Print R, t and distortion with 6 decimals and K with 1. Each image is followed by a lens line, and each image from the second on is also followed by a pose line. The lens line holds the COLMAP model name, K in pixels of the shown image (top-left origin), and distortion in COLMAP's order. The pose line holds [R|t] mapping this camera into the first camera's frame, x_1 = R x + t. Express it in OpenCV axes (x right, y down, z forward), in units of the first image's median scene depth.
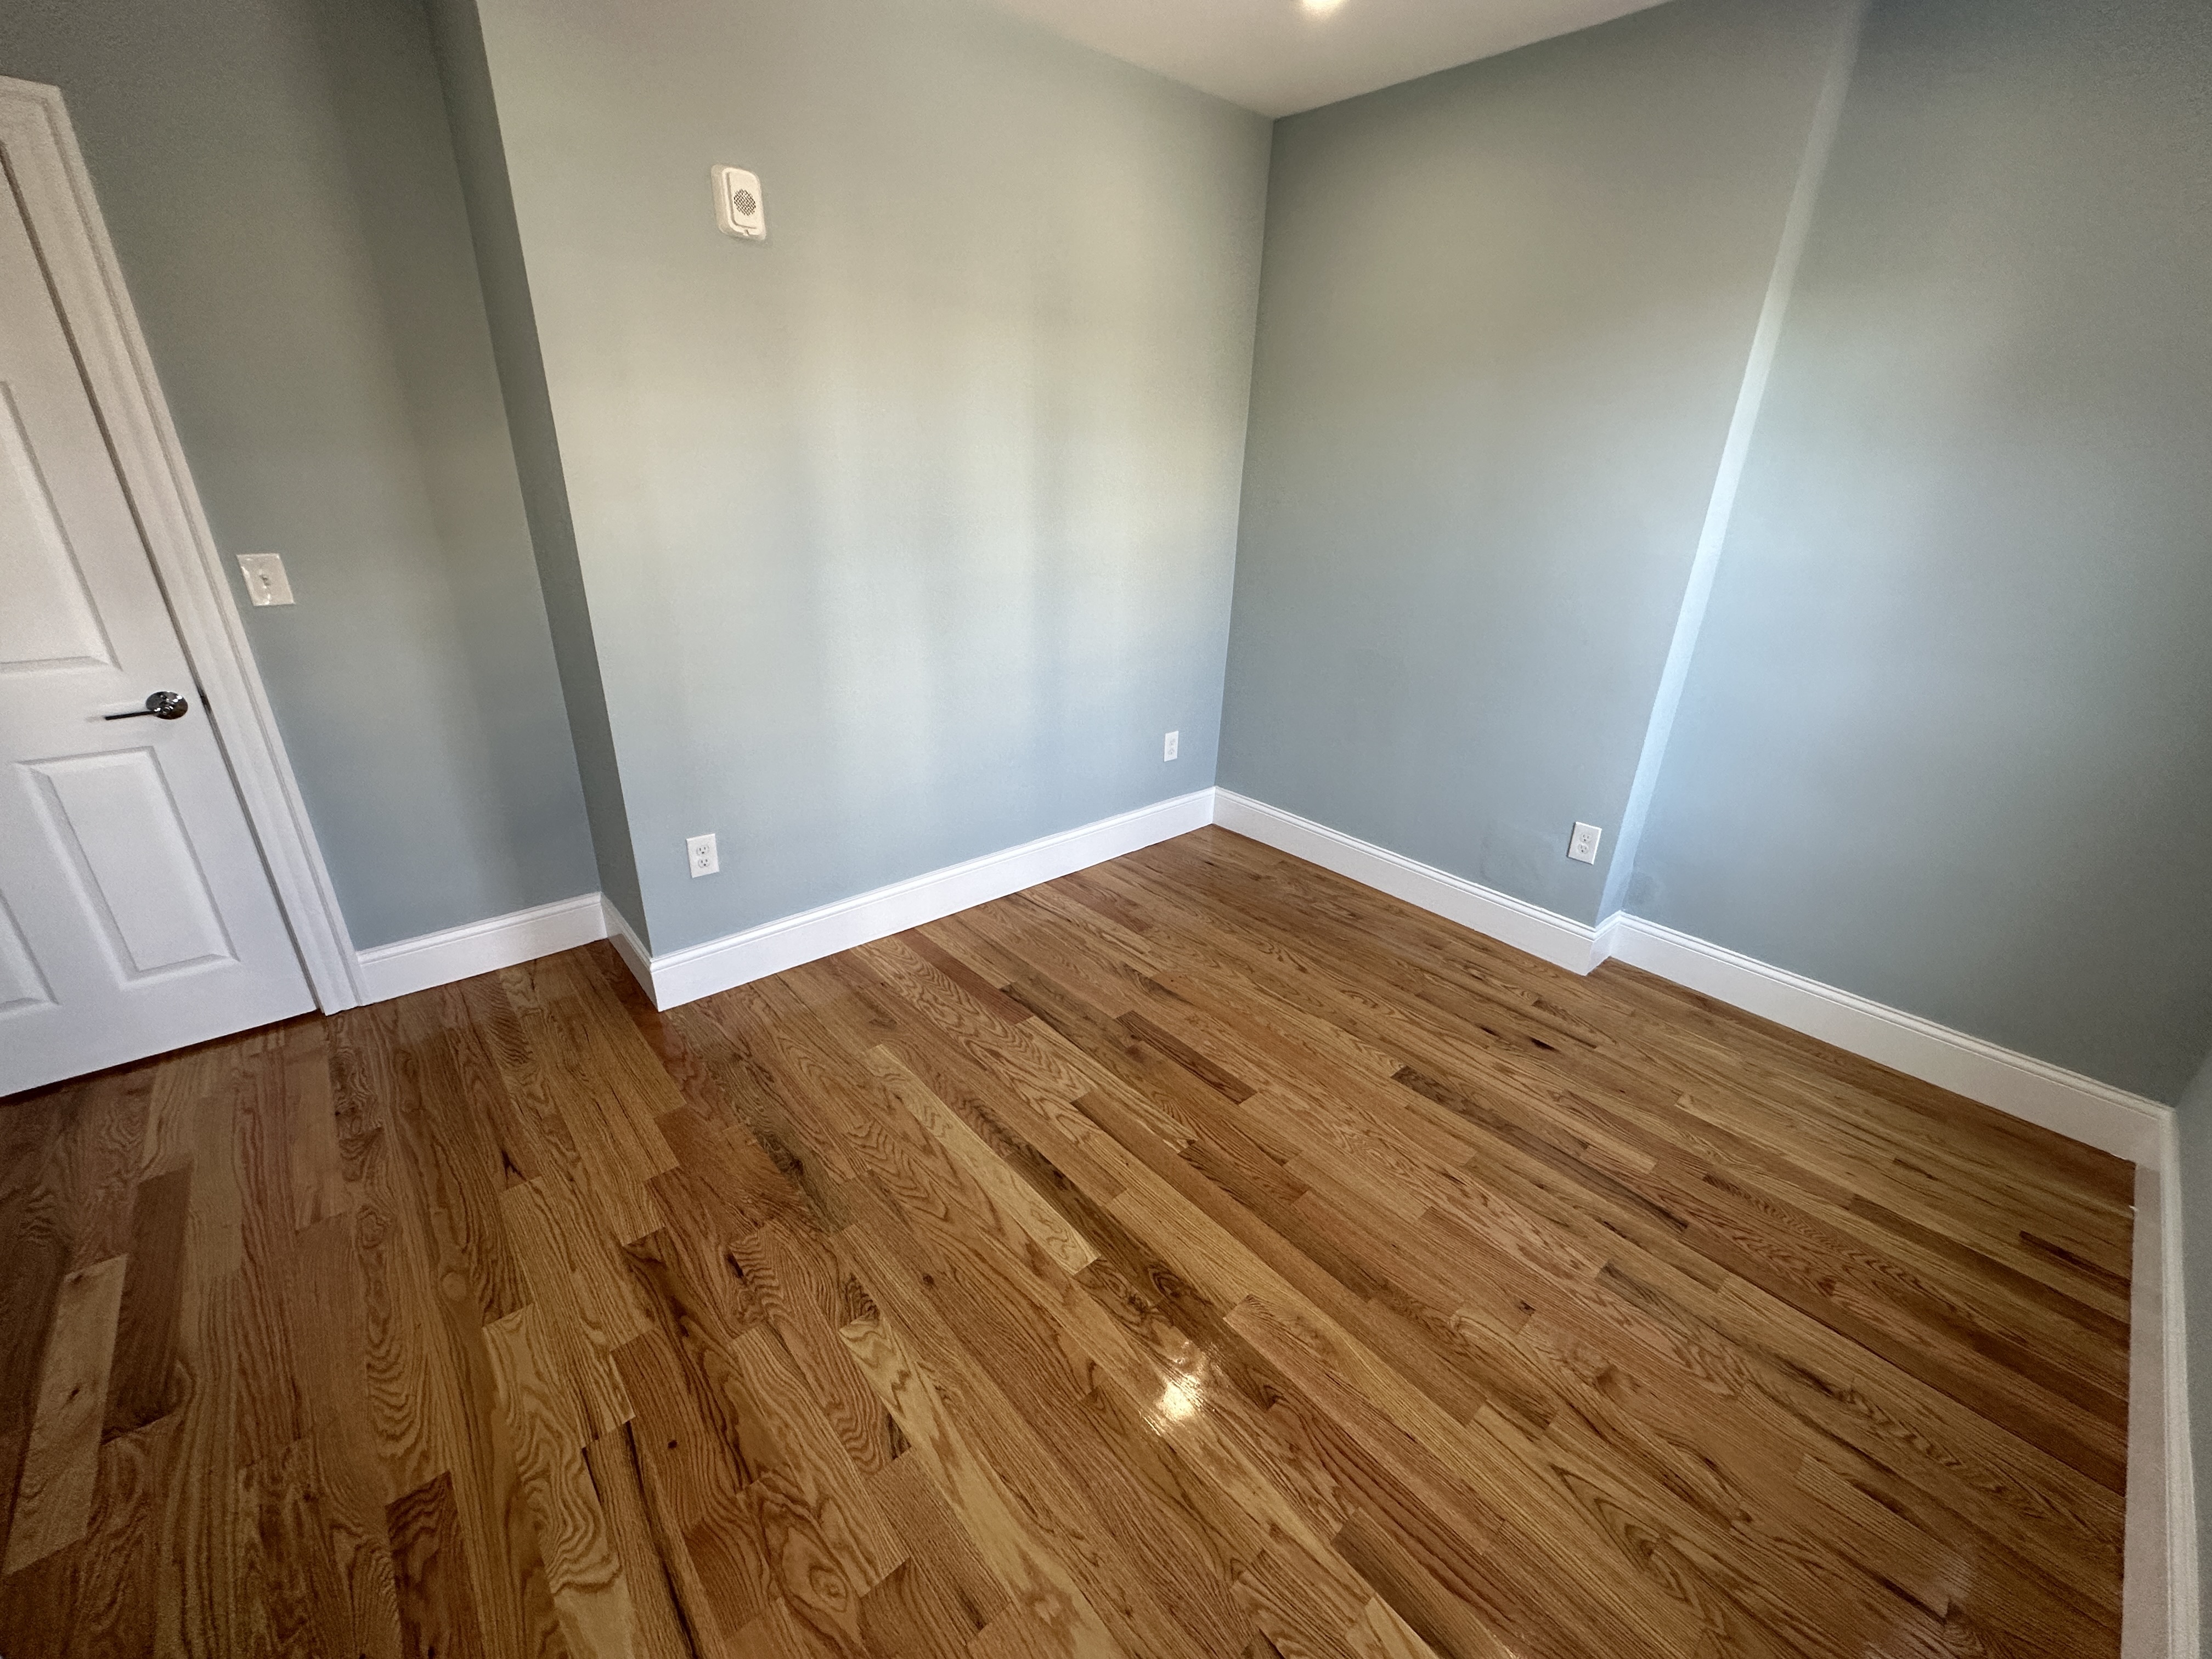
lens RADIAL K [[882.8, 0, 1116.7], [0, 882.8, 824.9], [0, 0, 1]] dist [-0.000008, 0.000077]
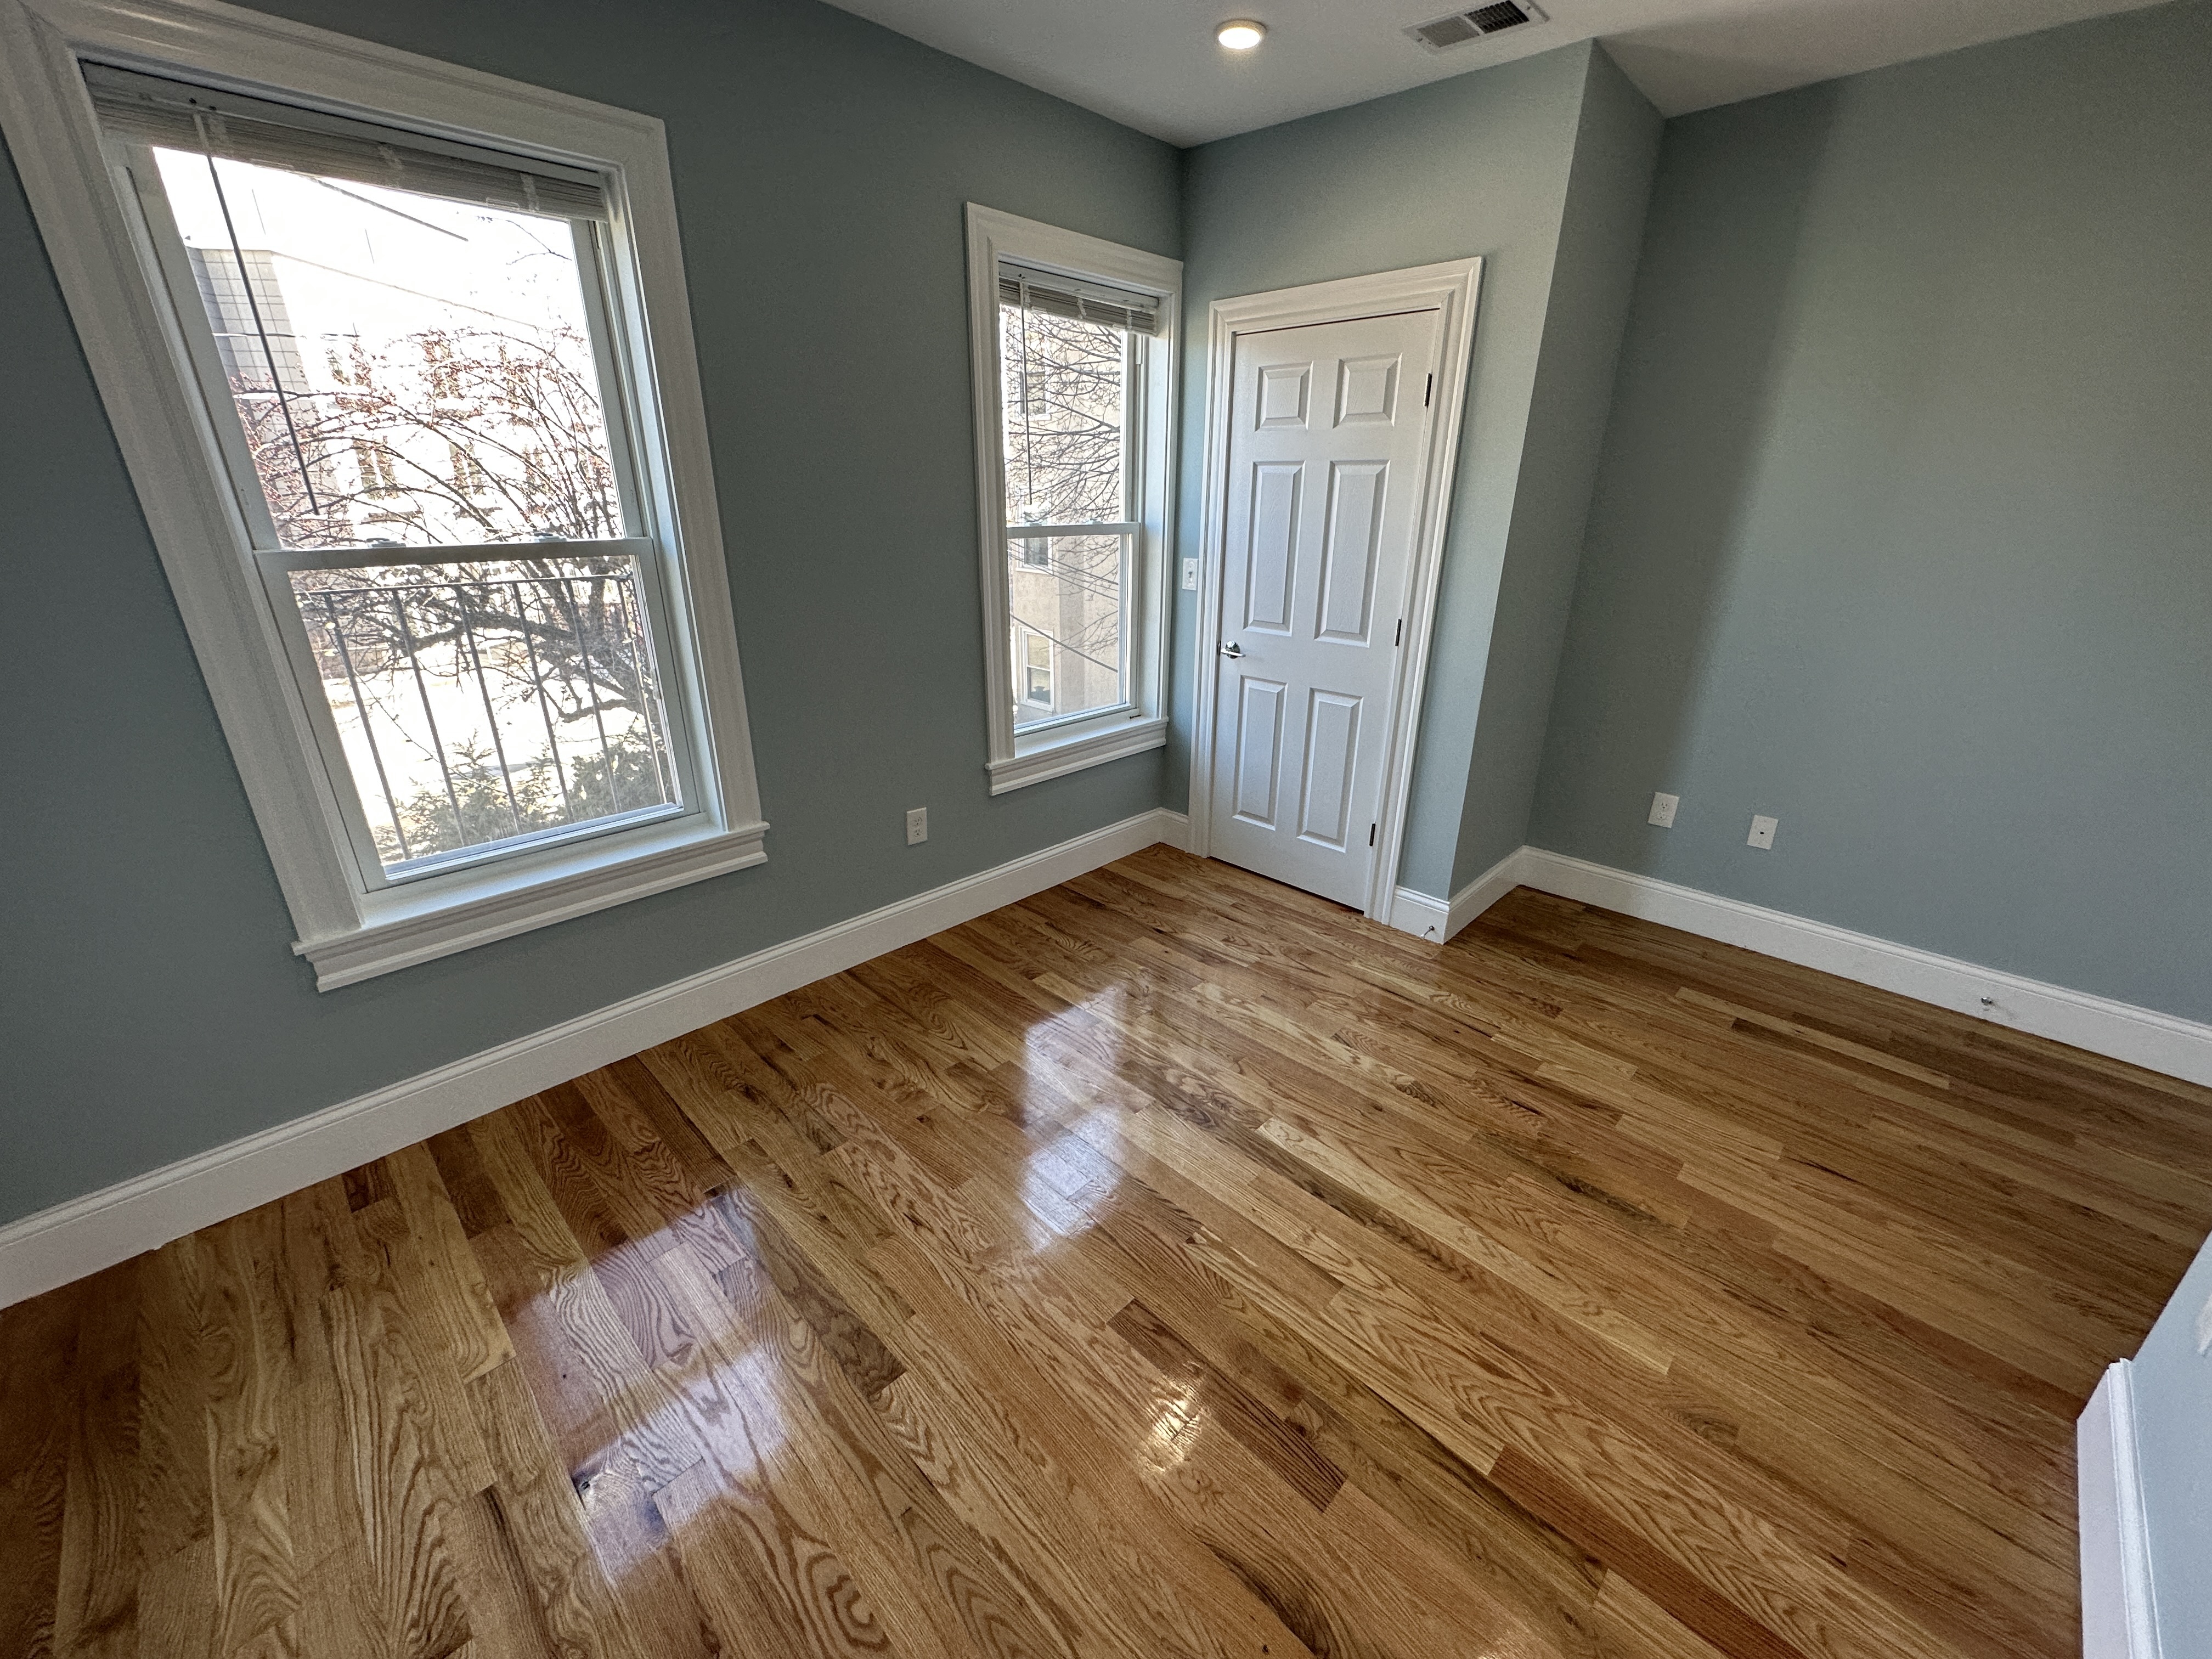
lens RADIAL K [[879.2, 0, 1108.4], [0, 879.2, 829.8], [0, 0, 1]] dist [-0.000410, -0.000293]
pose [[-0.997574, -0.019394, -0.066857, 0.247807], [-0.060207, 0.722478, 0.688768, -0.579174], [0.034944, 0.691122, -0.721893, 1.427648]]
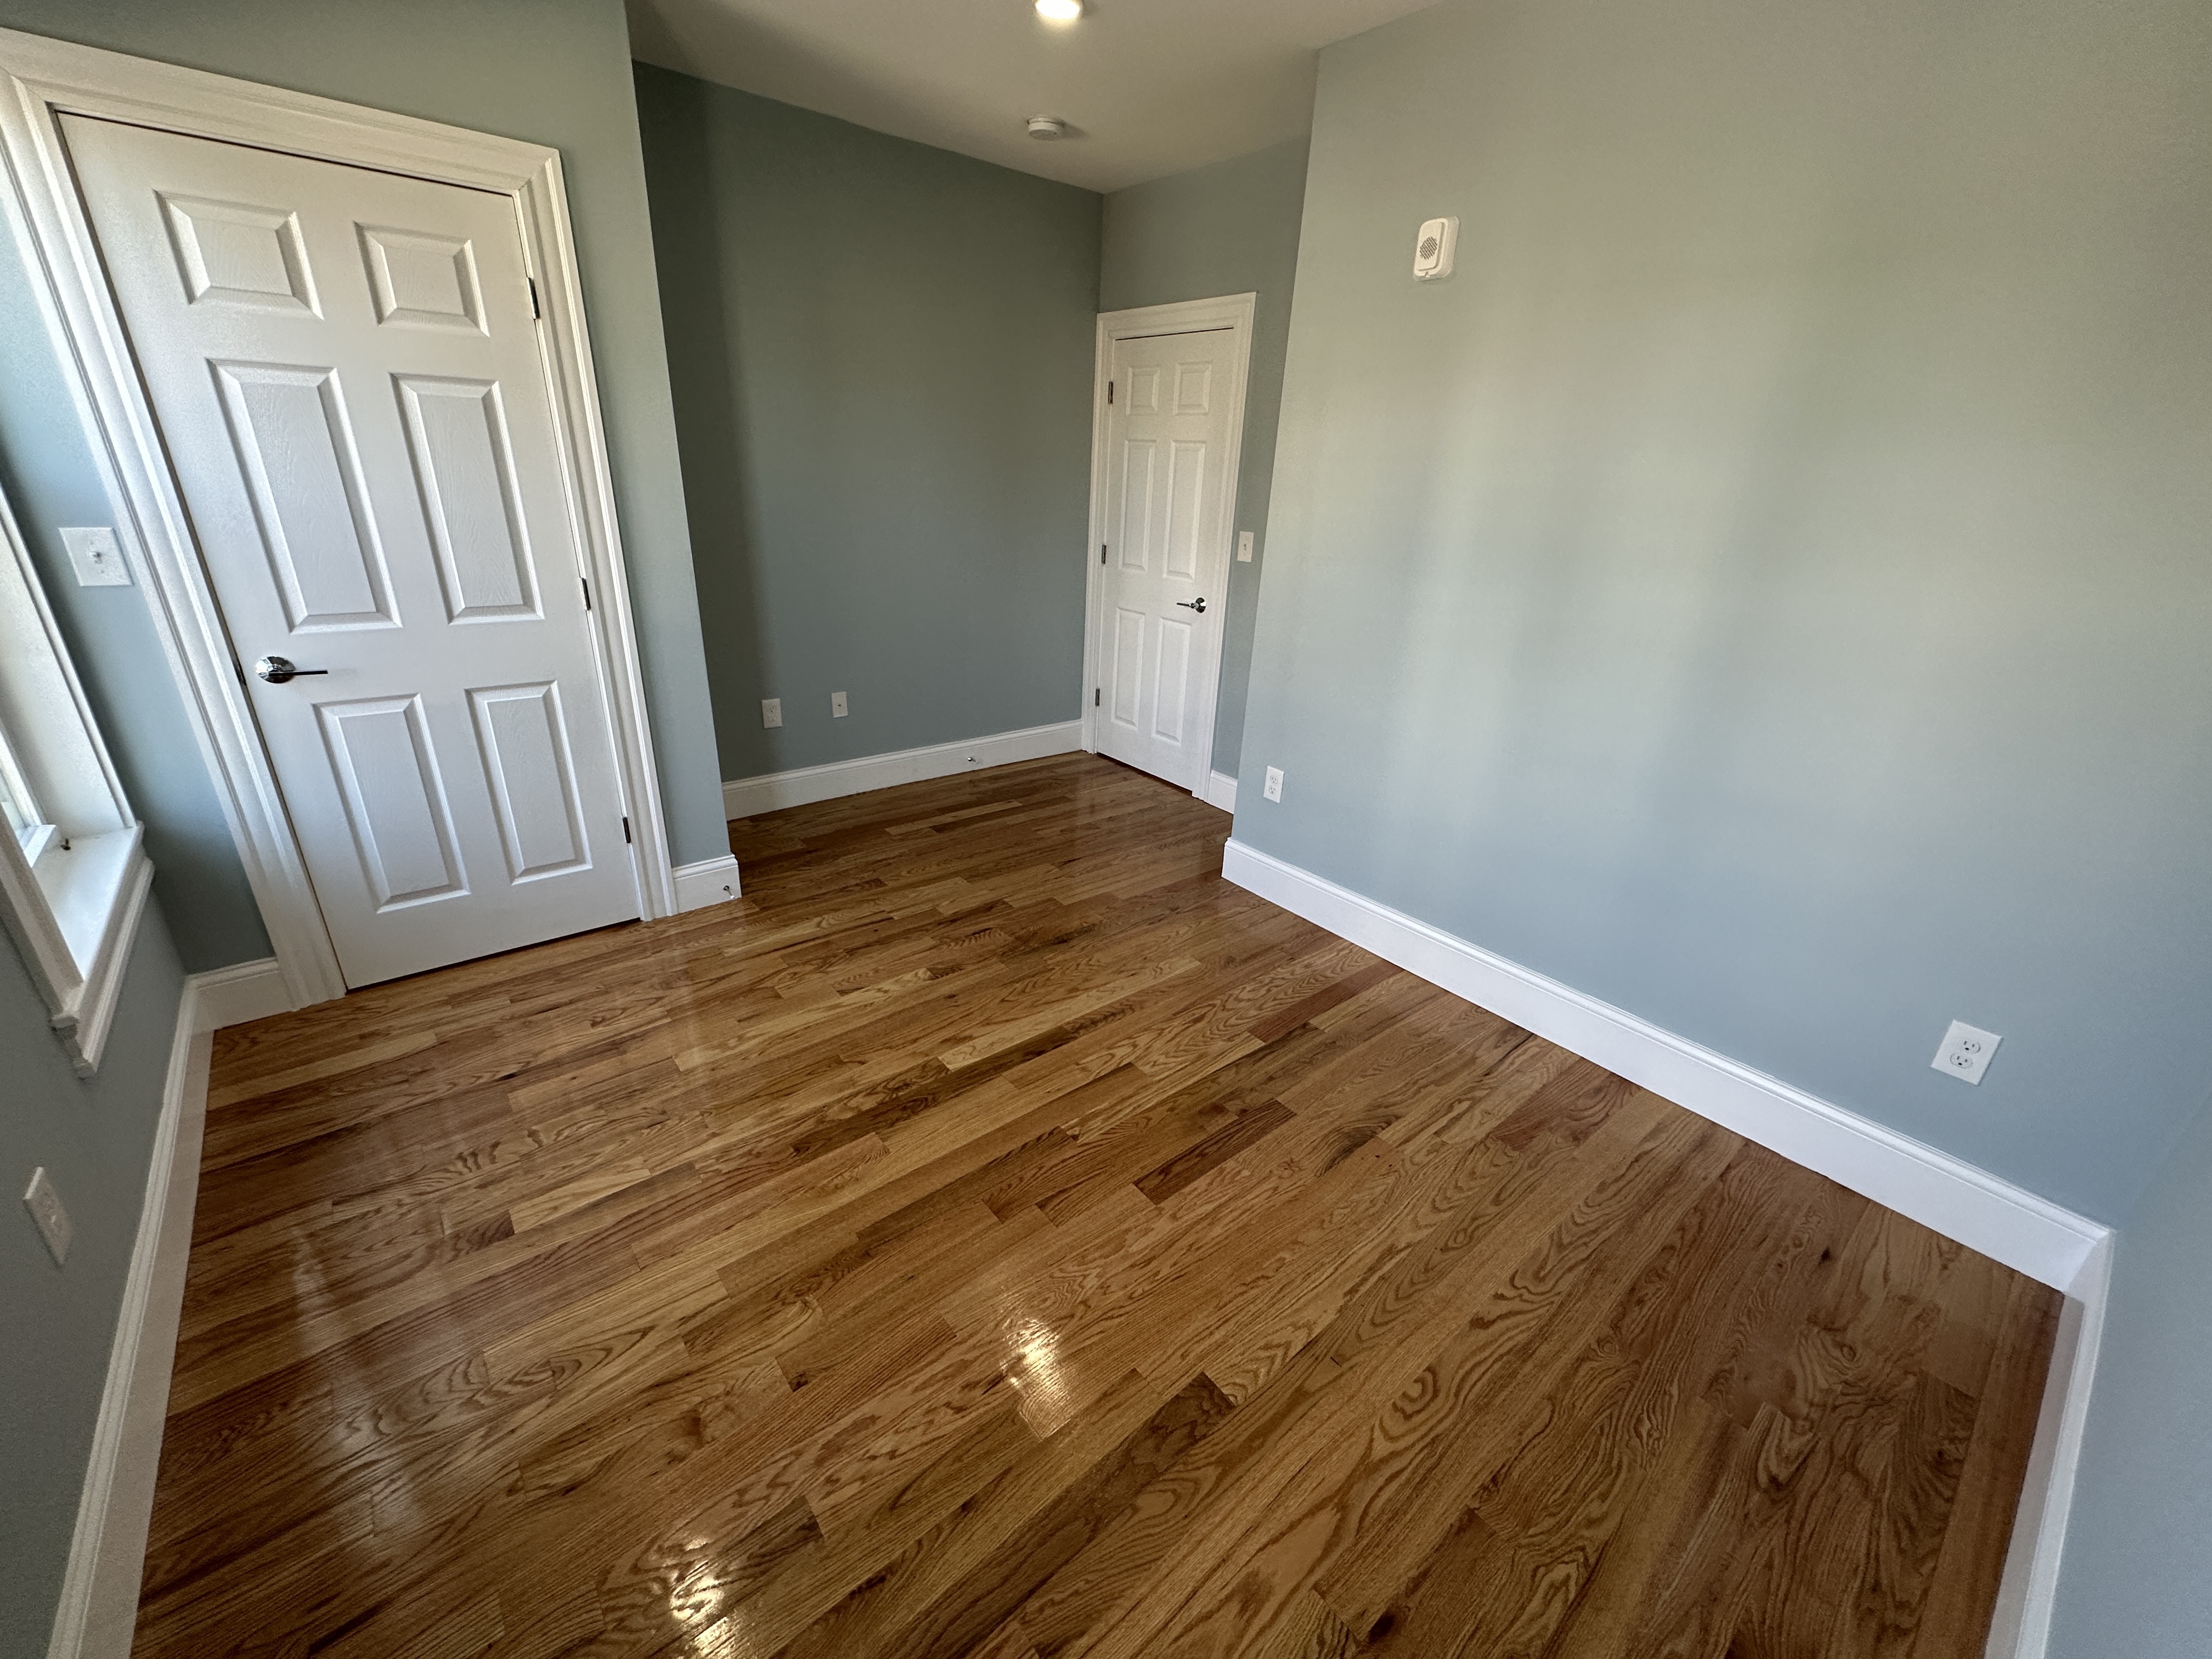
lens RADIAL K [[879.2, 0, 1108.4], [0, 879.2, 829.8], [0, 0, 1]] dist [-0.000410, -0.000293]
pose [[-0.037896, 0.350134, -0.935933, 0.927720], [-0.424720, 0.842154, 0.332248, -0.284704], [0.904531, 0.410100, 0.116795, 0.822869]]
